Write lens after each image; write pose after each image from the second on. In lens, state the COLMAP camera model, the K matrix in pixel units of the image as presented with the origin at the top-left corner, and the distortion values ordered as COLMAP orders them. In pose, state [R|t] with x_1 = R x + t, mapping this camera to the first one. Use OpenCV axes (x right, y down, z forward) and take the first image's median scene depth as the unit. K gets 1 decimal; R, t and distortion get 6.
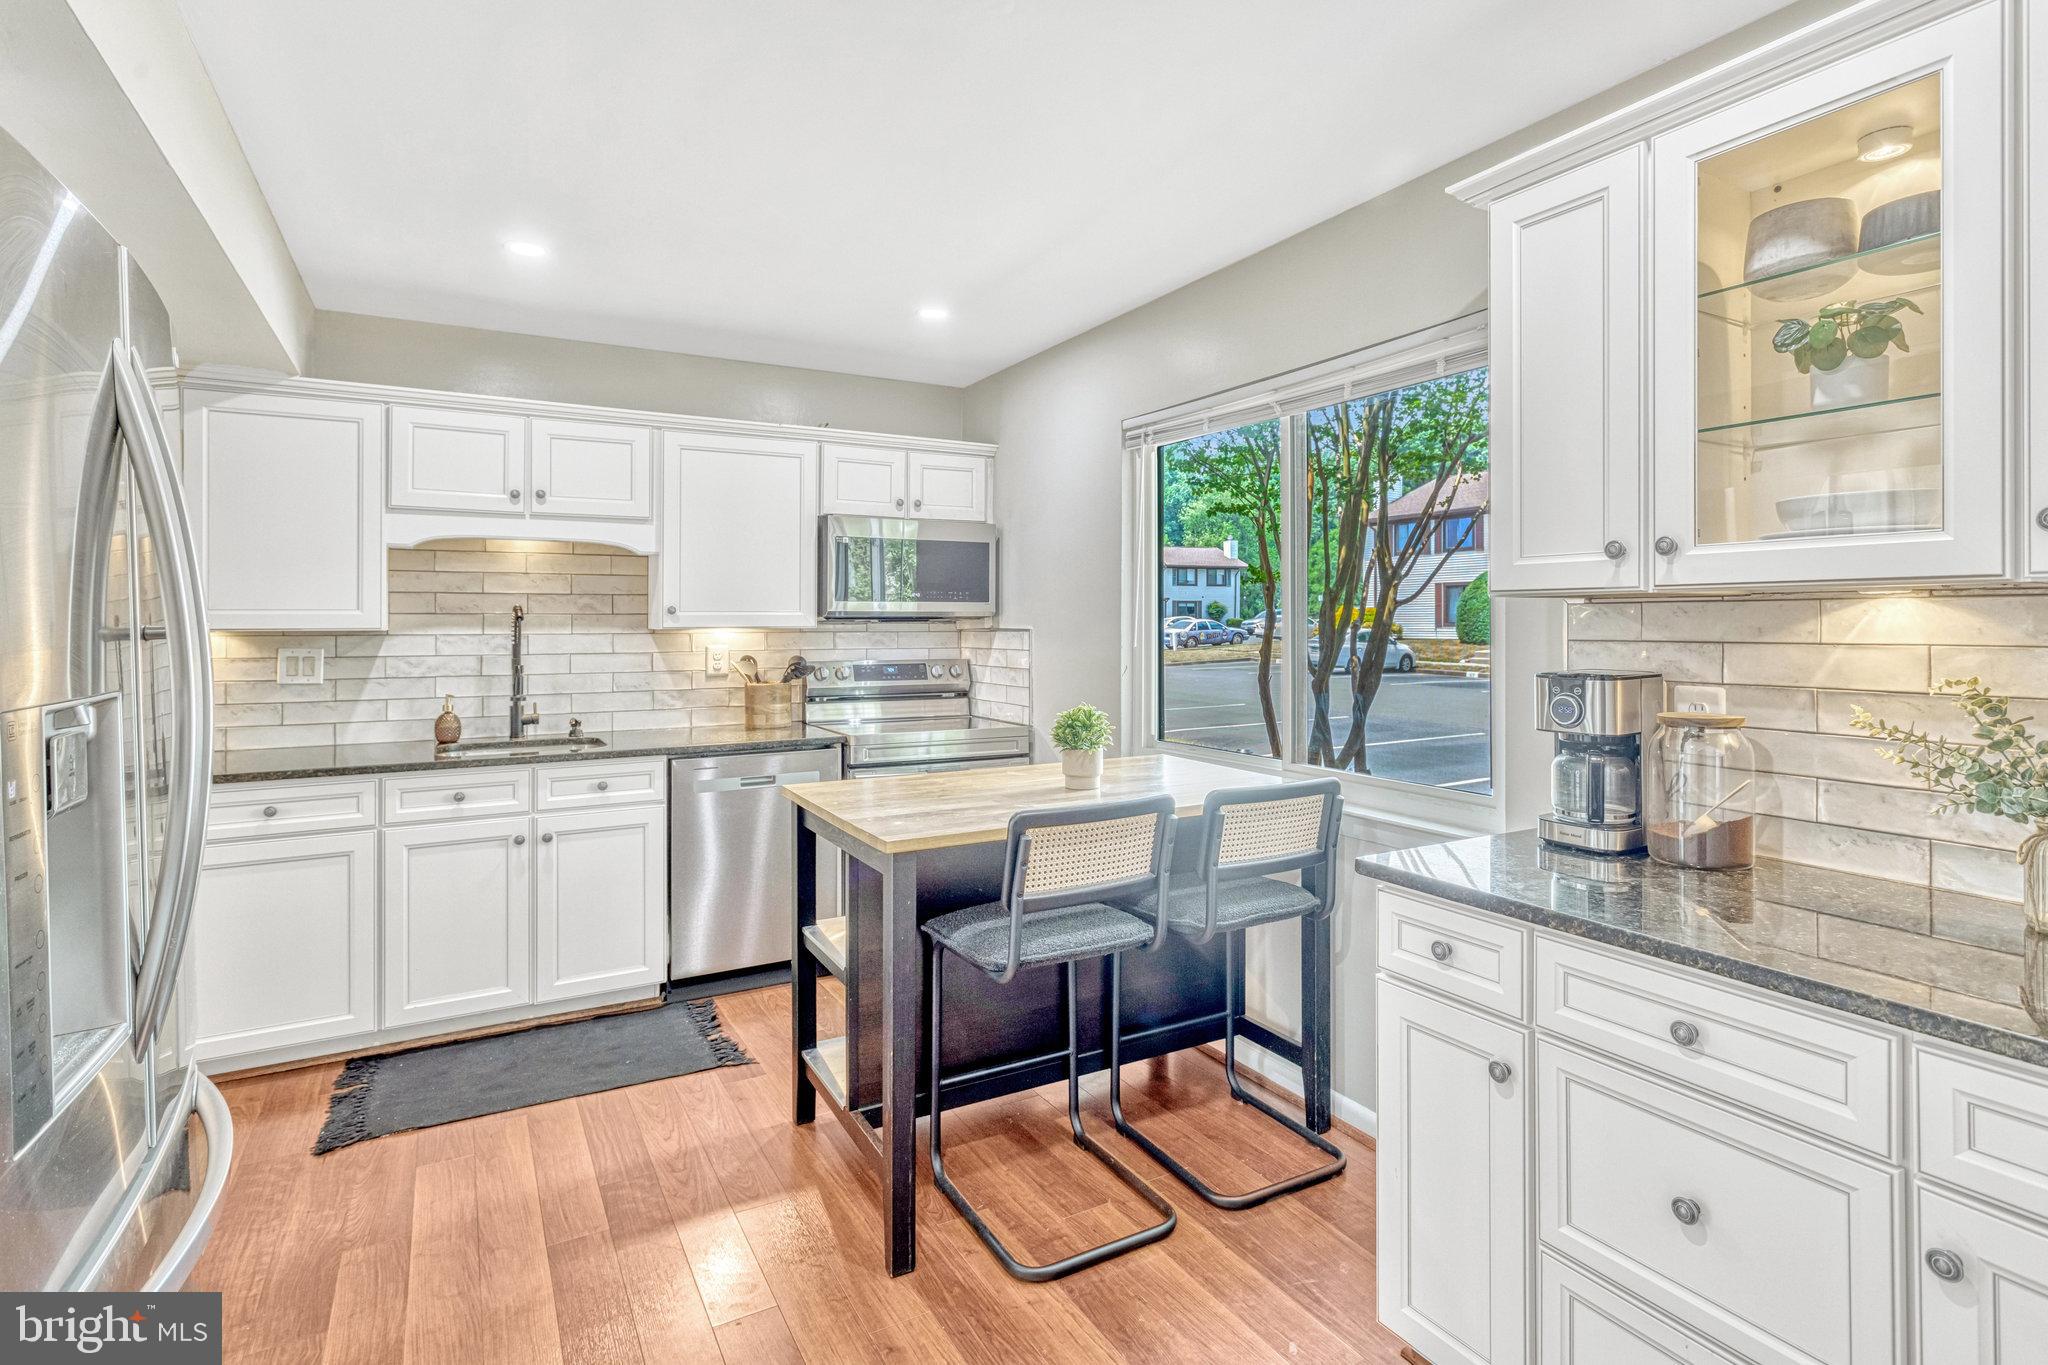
lens RADIAL K [[1022.1, 0, 1030.1], [0, 1022.1, 612.3], [0, 0, 1]] dist [-0.002981, 0.009786]
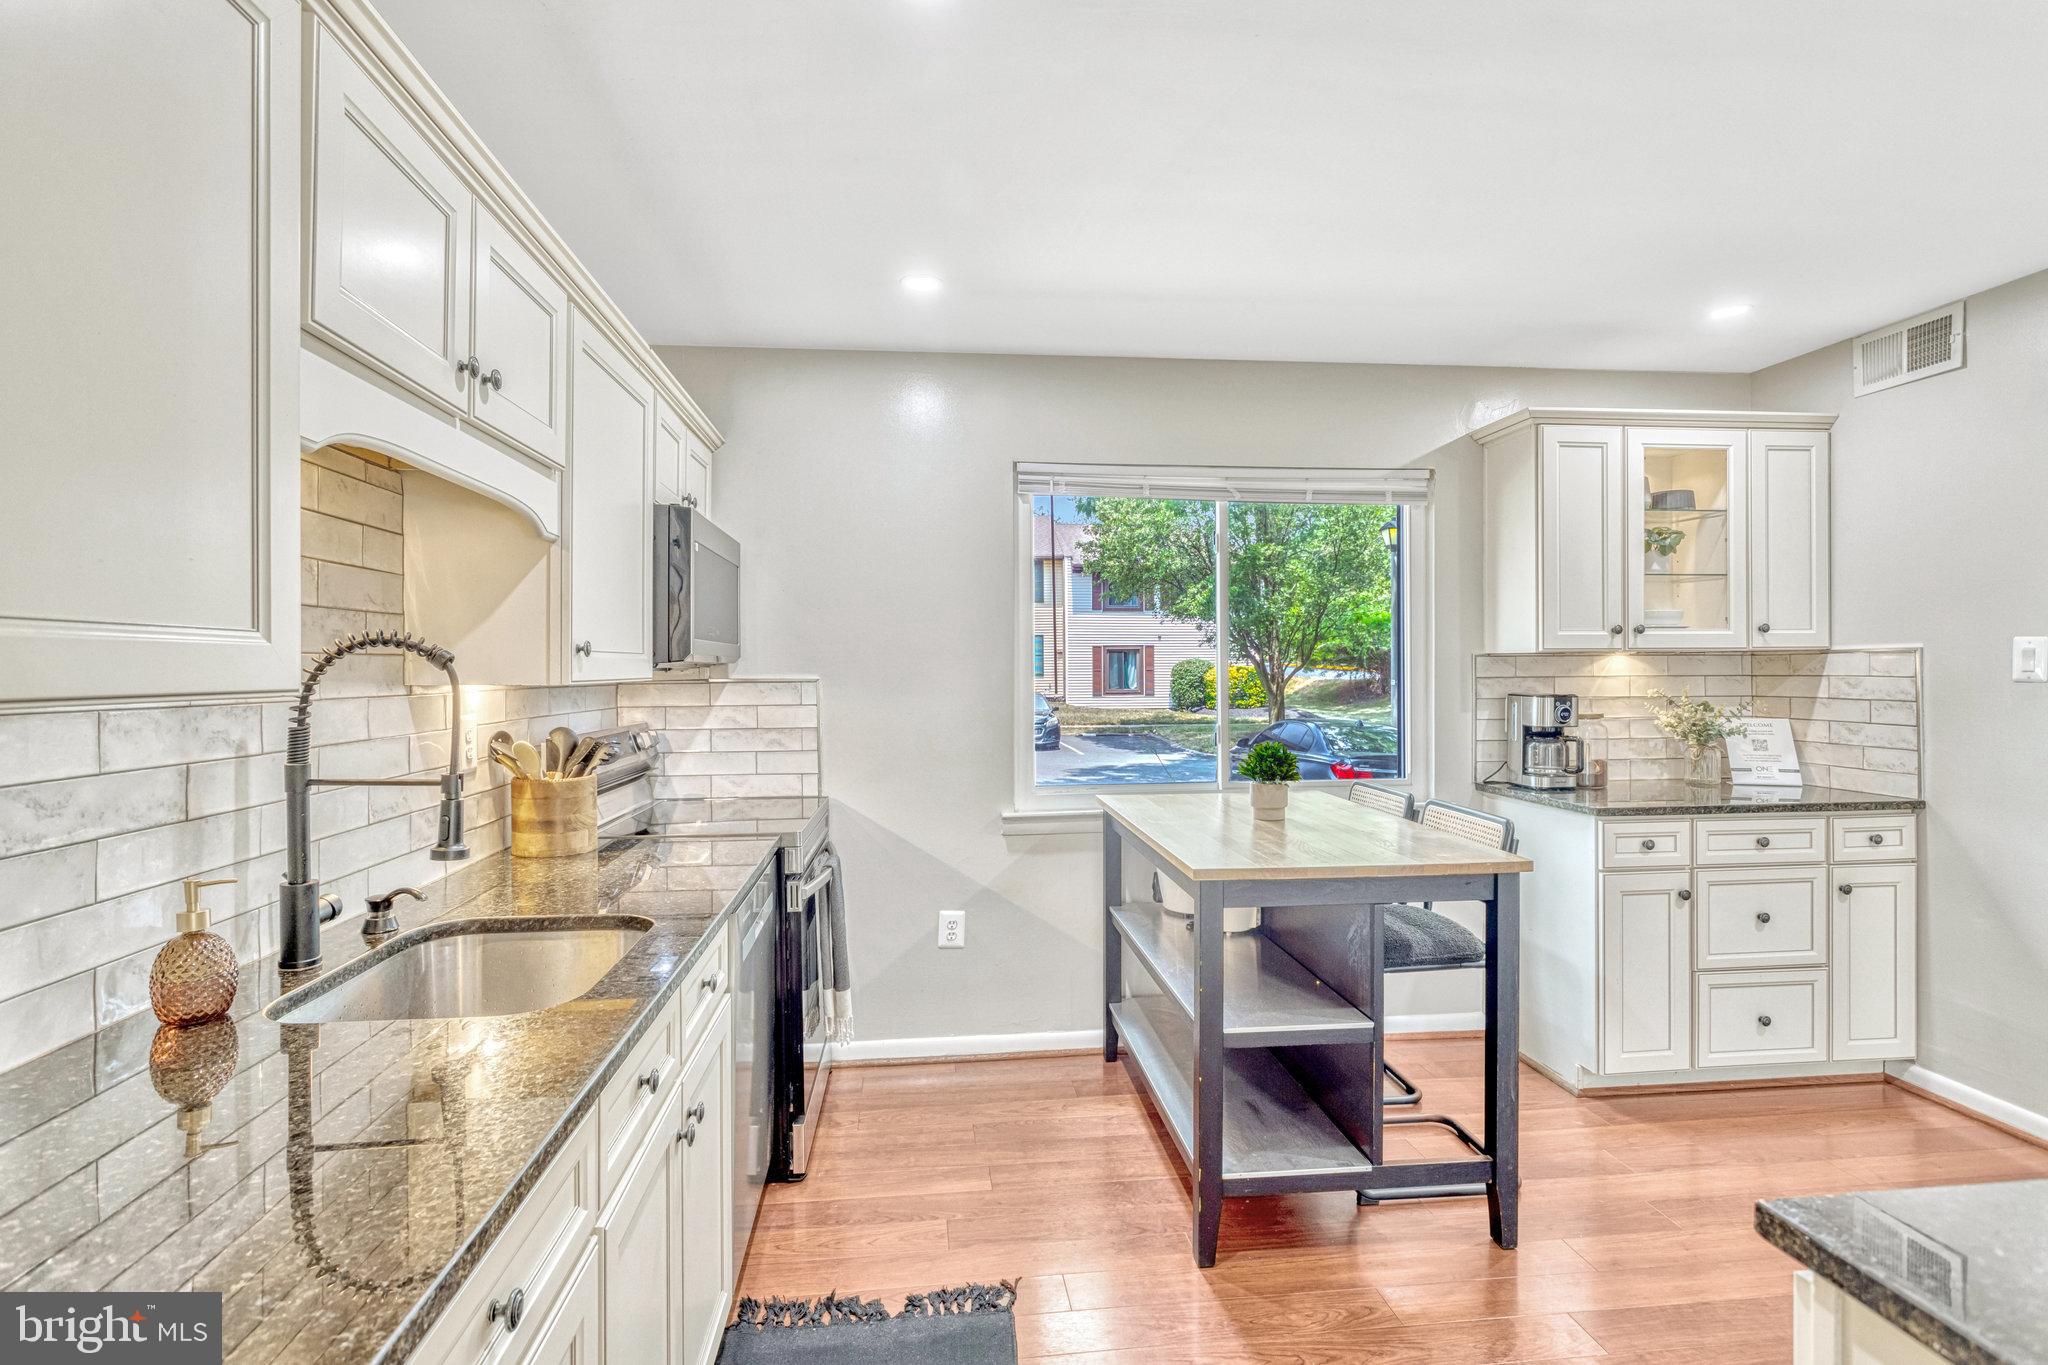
lens RADIAL K [[1007.2, 0, 1021.7], [0, 1007.2, 658.9], [0, 0, 1]] dist [-0.005574, 0.000108]
pose [[0.388487, 0.006751, 0.921430, -0.821962], [-0.004969, 0.999974, -0.005231, 0.005462], [-0.921441, -0.002546, 0.388510, 0.646841]]
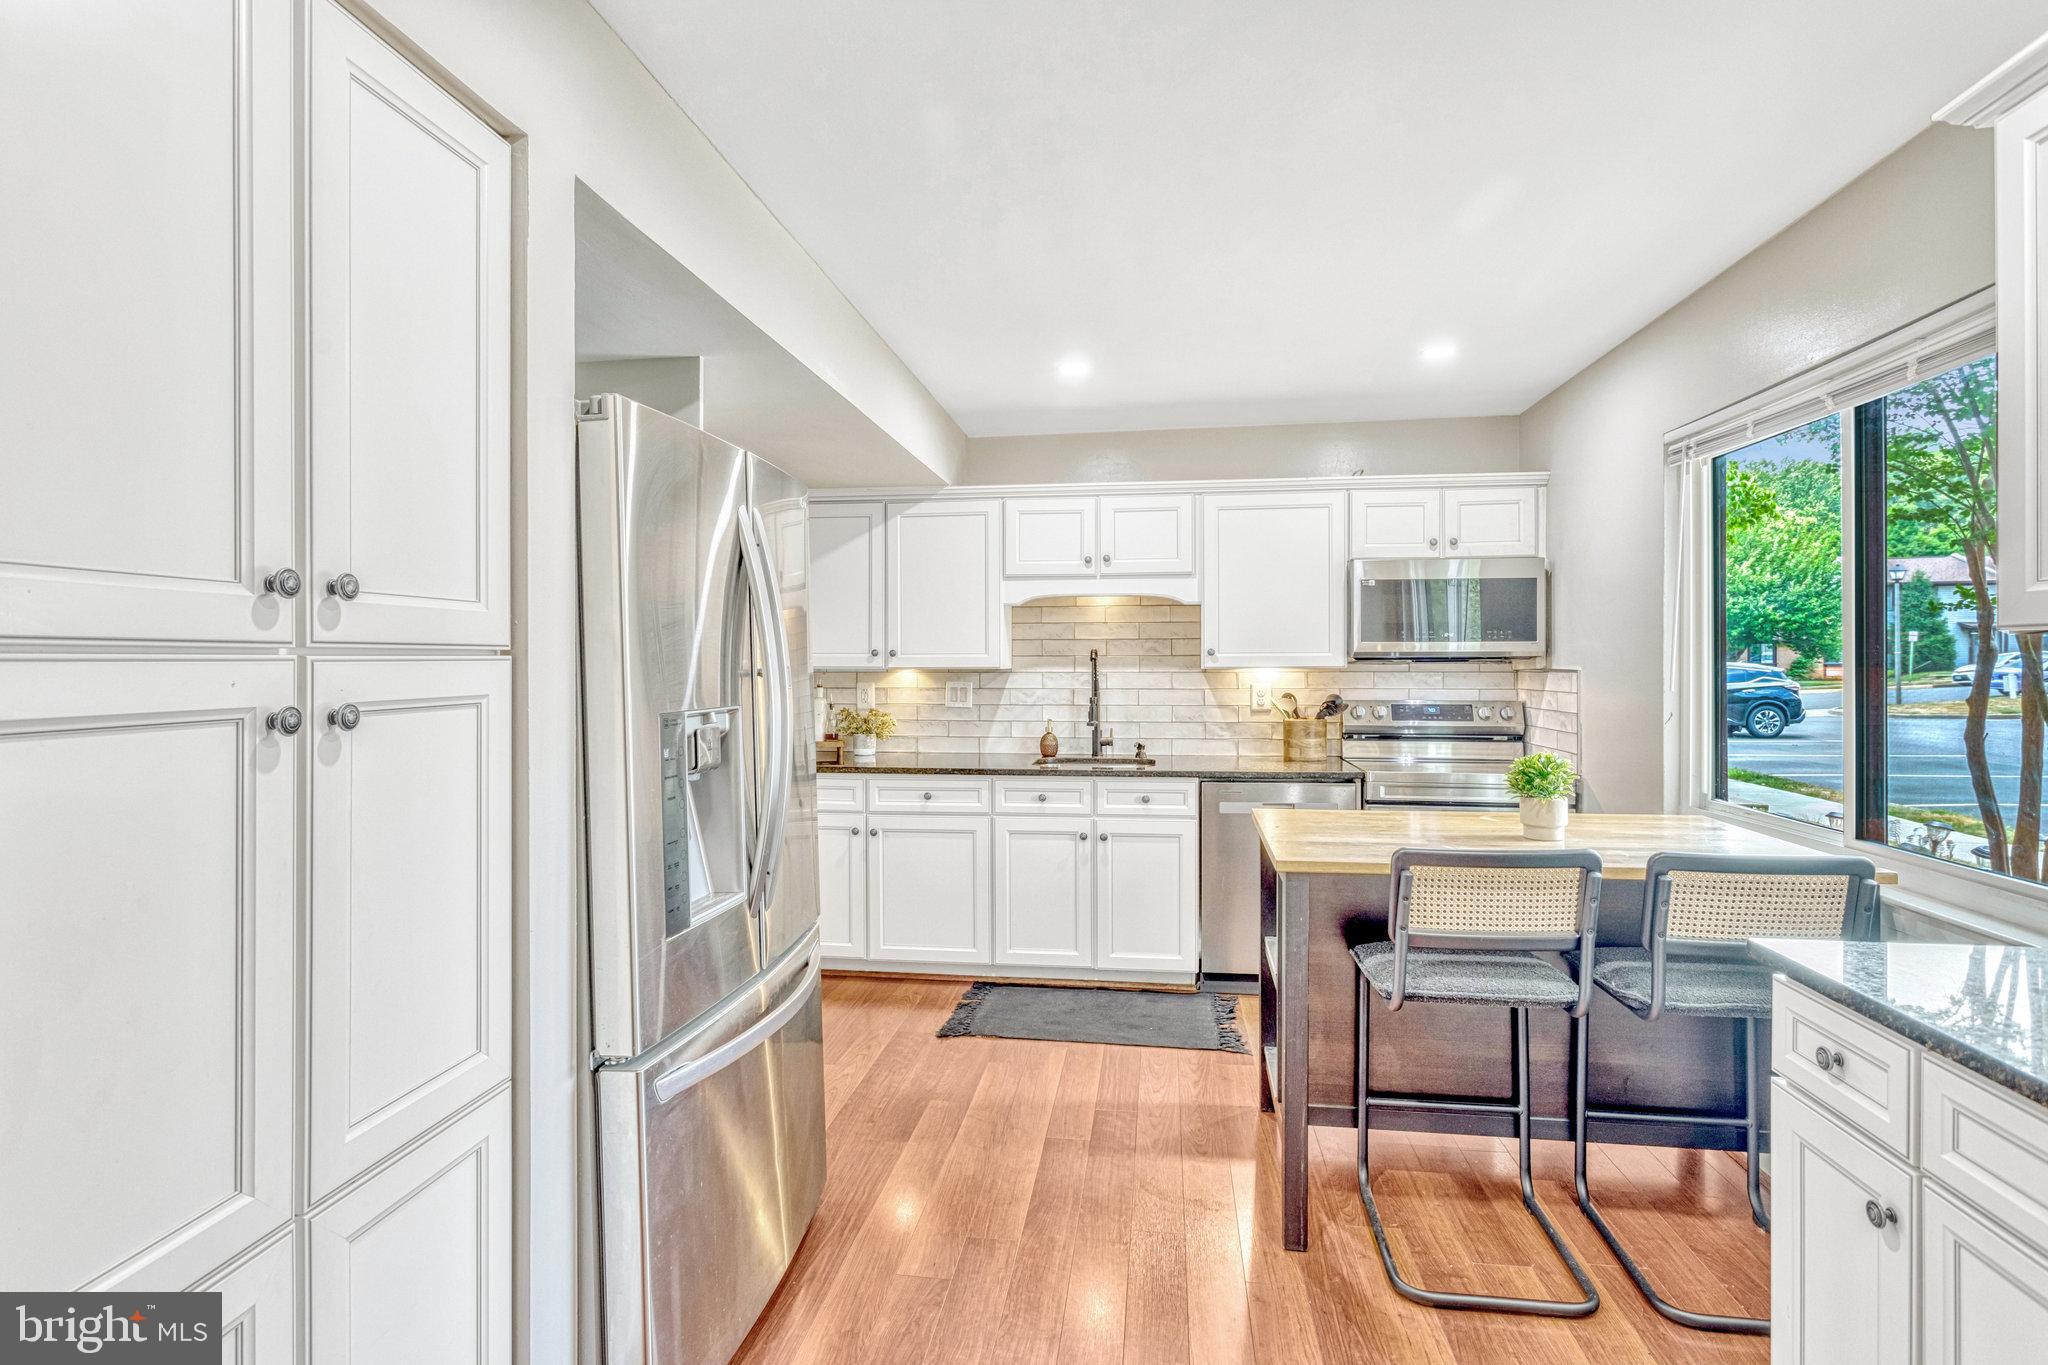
lens RADIAL K [[1007.2, 0, 1021.7], [0, 1007.2, 658.9], [0, 0, 1]] dist [-0.005574, 0.000108]
pose [[0.793162, -0.001782, -0.609008, 0.184640], [0.006997, 0.999956, 0.006186, -0.003235], [0.608970, -0.009167, 0.793140, -0.025251]]
